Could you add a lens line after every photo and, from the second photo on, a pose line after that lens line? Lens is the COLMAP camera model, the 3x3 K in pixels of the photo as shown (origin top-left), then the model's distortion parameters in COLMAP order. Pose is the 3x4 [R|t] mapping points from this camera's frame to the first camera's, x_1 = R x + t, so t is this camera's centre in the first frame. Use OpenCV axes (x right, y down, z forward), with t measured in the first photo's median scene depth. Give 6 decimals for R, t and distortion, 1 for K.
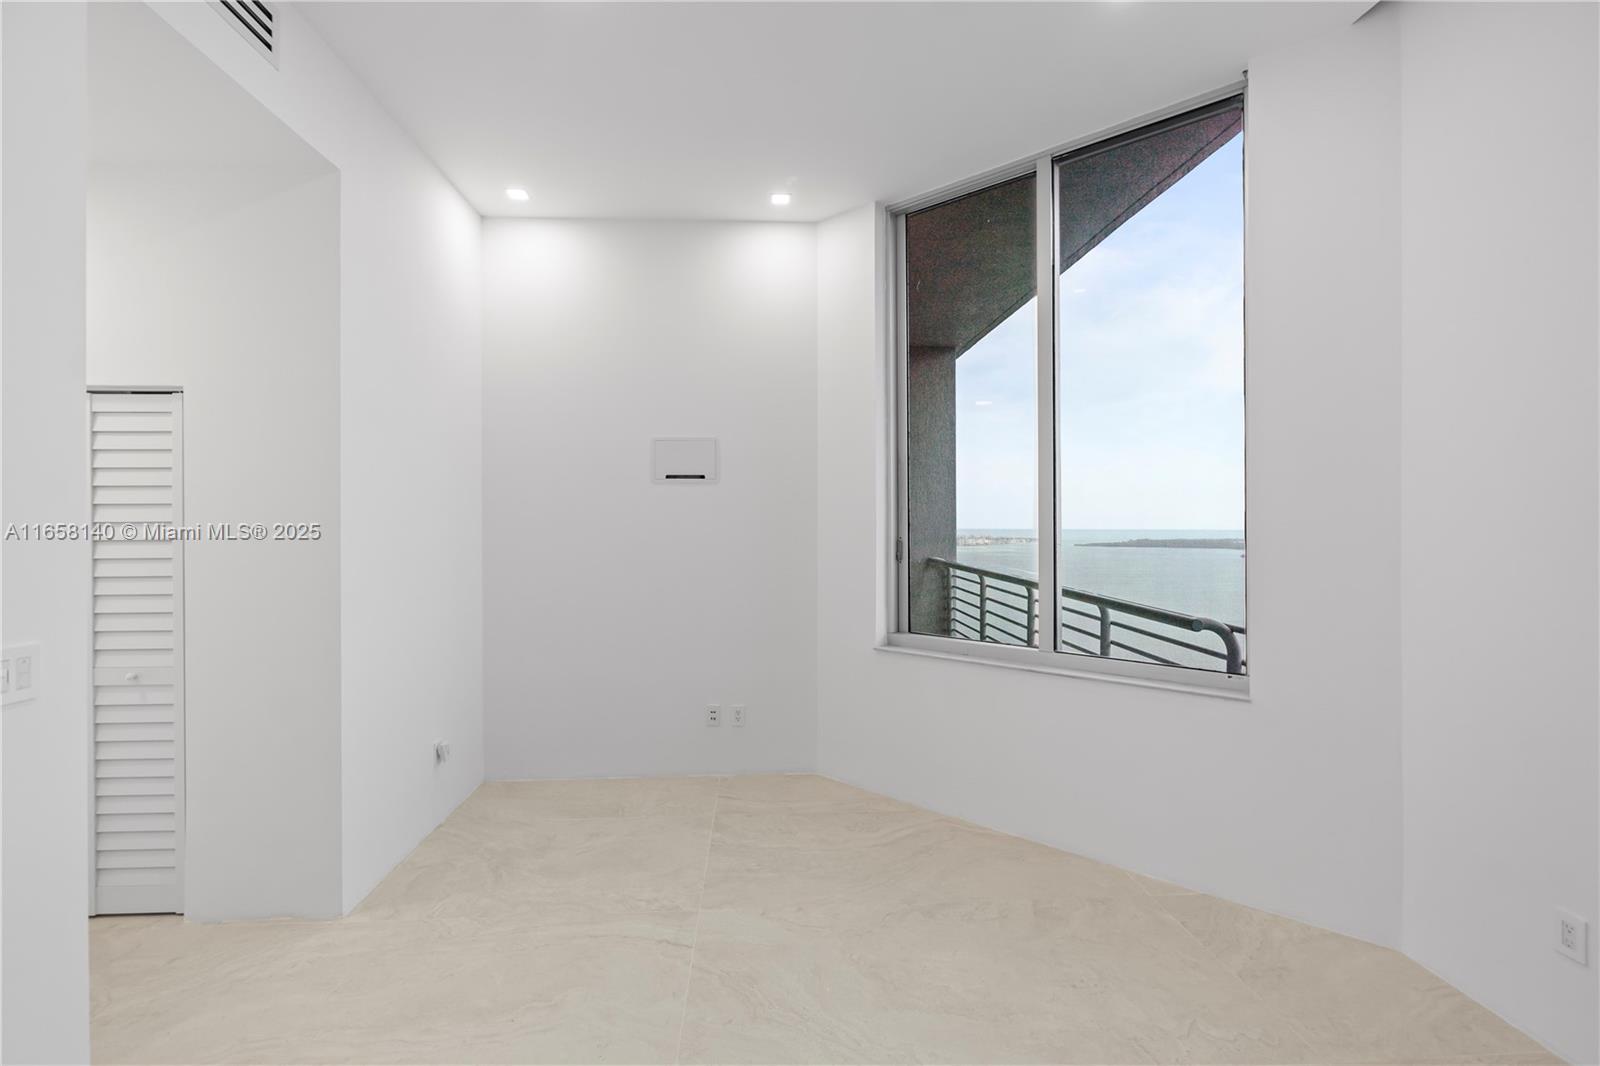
lens RADIAL K [[711.2, 0, 796.9], [0, 711.2, 521.9], [0, 0, 1]] dist [-0.012257, 0.006077]
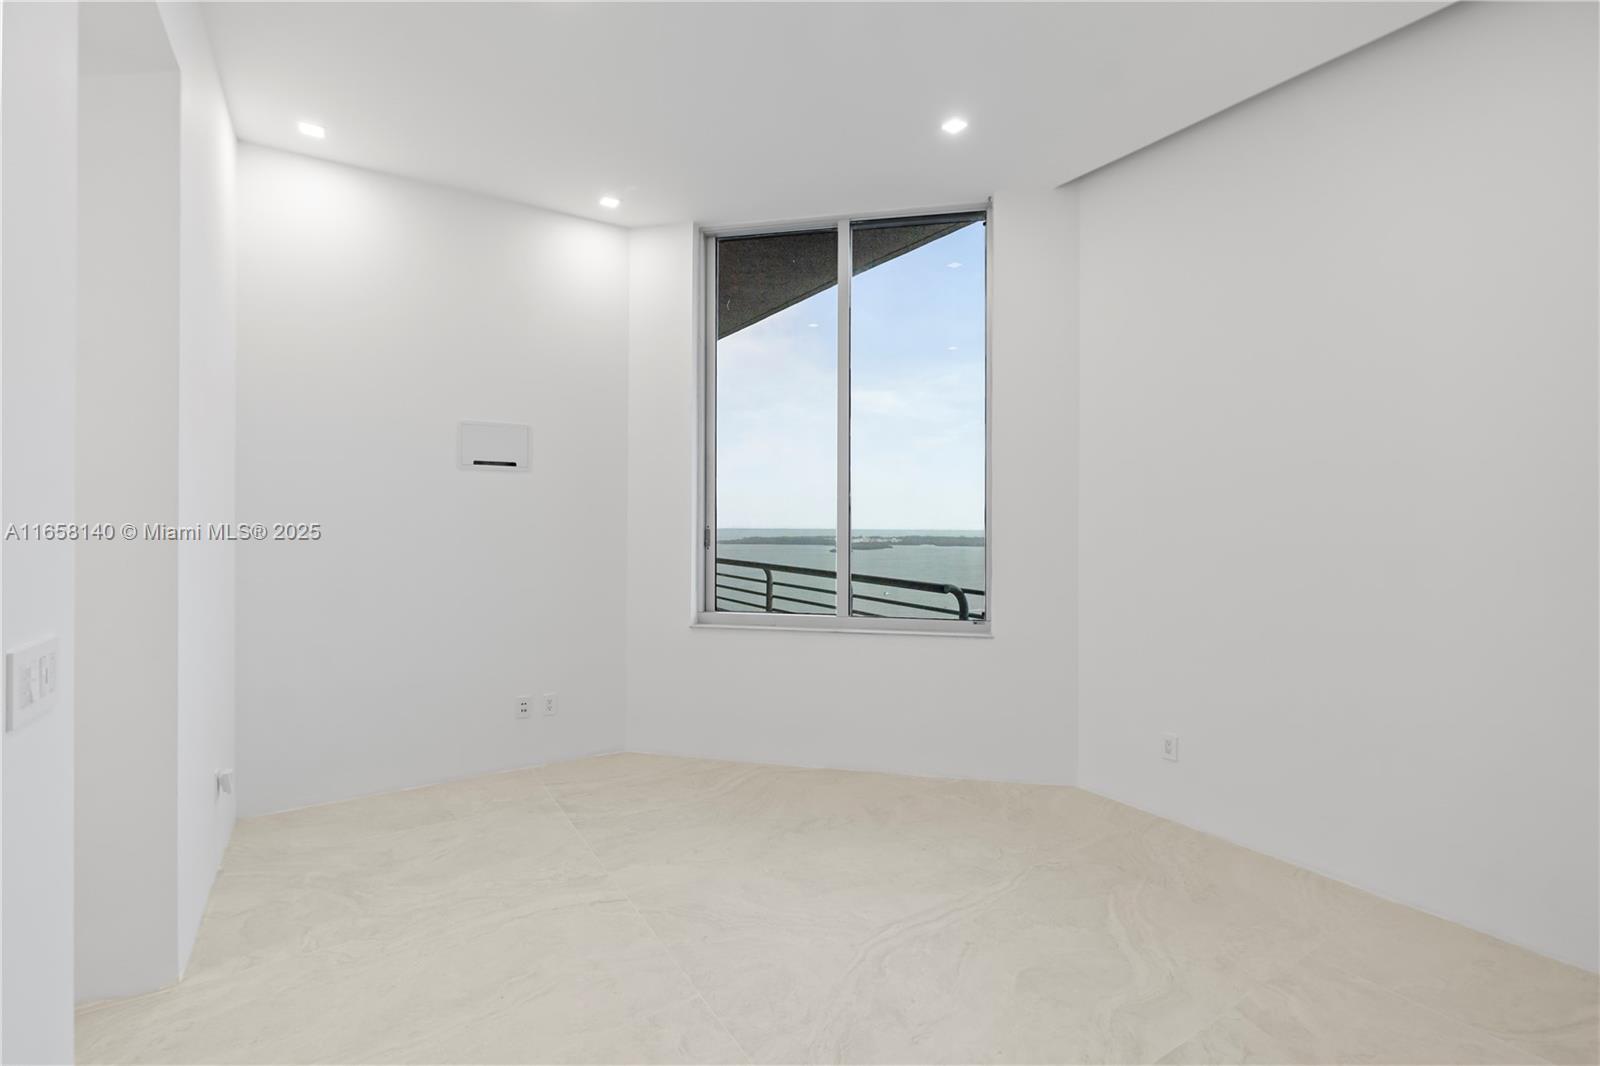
lens RADIAL K [[713.1, 0, 792.3], [0, 713.1, 520.6], [0, 0, 1]] dist [-0.003568, 0.001345]
pose [[0.874239, 0.005329, 0.485467, -0.310154], [-0.005193, 0.999985, -0.001625, 0.015176], [-0.485469, -0.001101, 0.874253, -0.049303]]
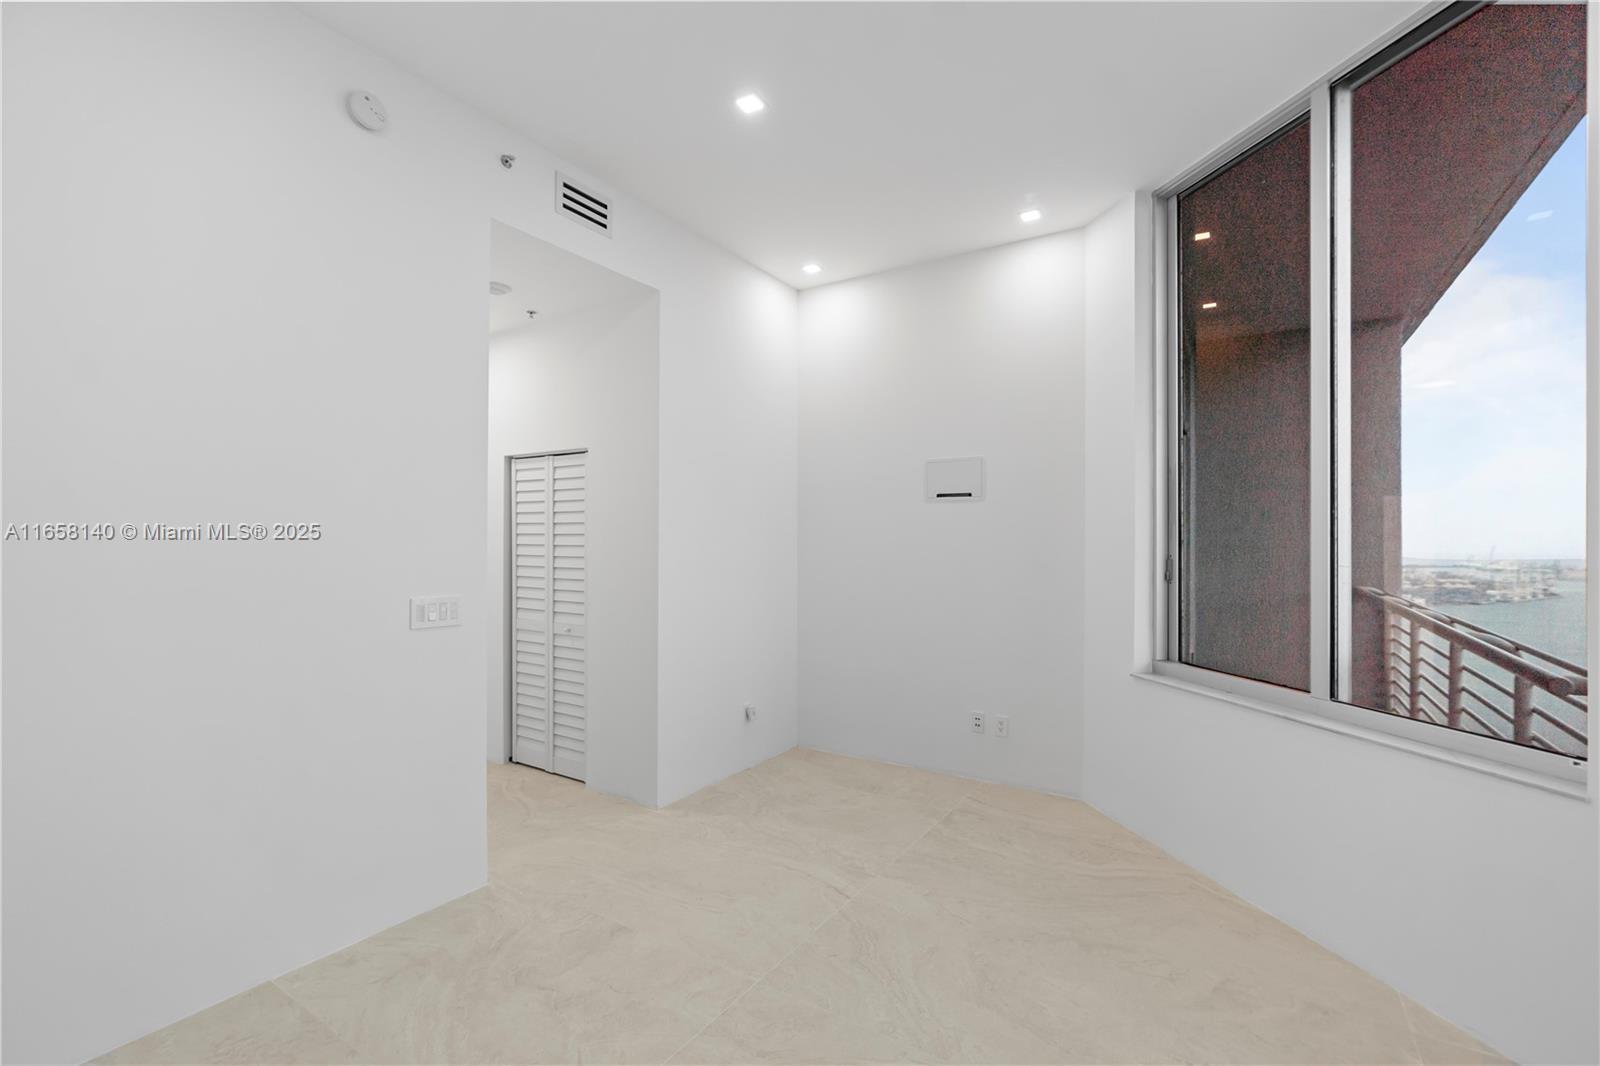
lens RADIAL K [[703.7, 0, 797.4], [0, 703.7, 537.3], [0, 0, 1]] dist [-0.011597, 0.004862]
pose [[0.809416, 0.005075, -0.587214, 0.311308], [-0.008066, 0.999964, -0.002475, 0.005528], [0.587180, 0.006739, 0.809428, 0.004988]]
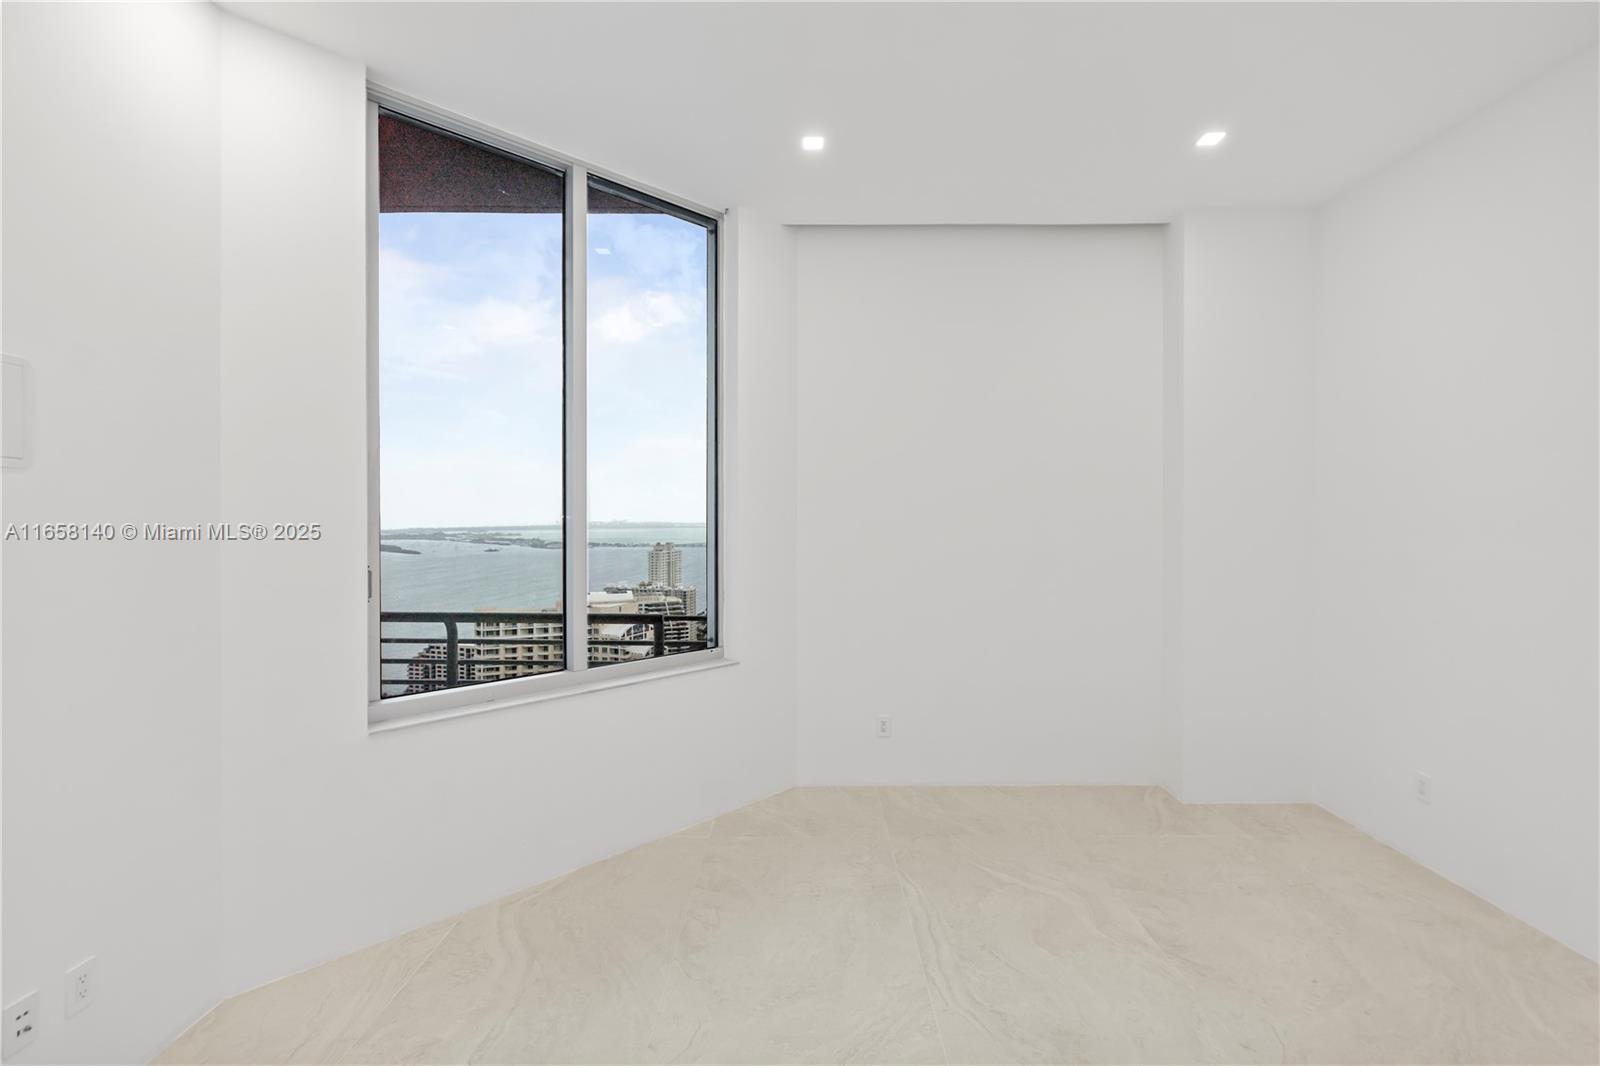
lens RADIAL K [[713.1, 0, 792.3], [0, 713.1, 520.6], [0, 0, 1]] dist [-0.003568, 0.001345]
pose [[0.068115, -0.004989, 0.997665, -0.570300], [0.000734, 0.999987, 0.004950, -0.027608], [-0.997677, 0.000395, 0.068118, 0.591239]]
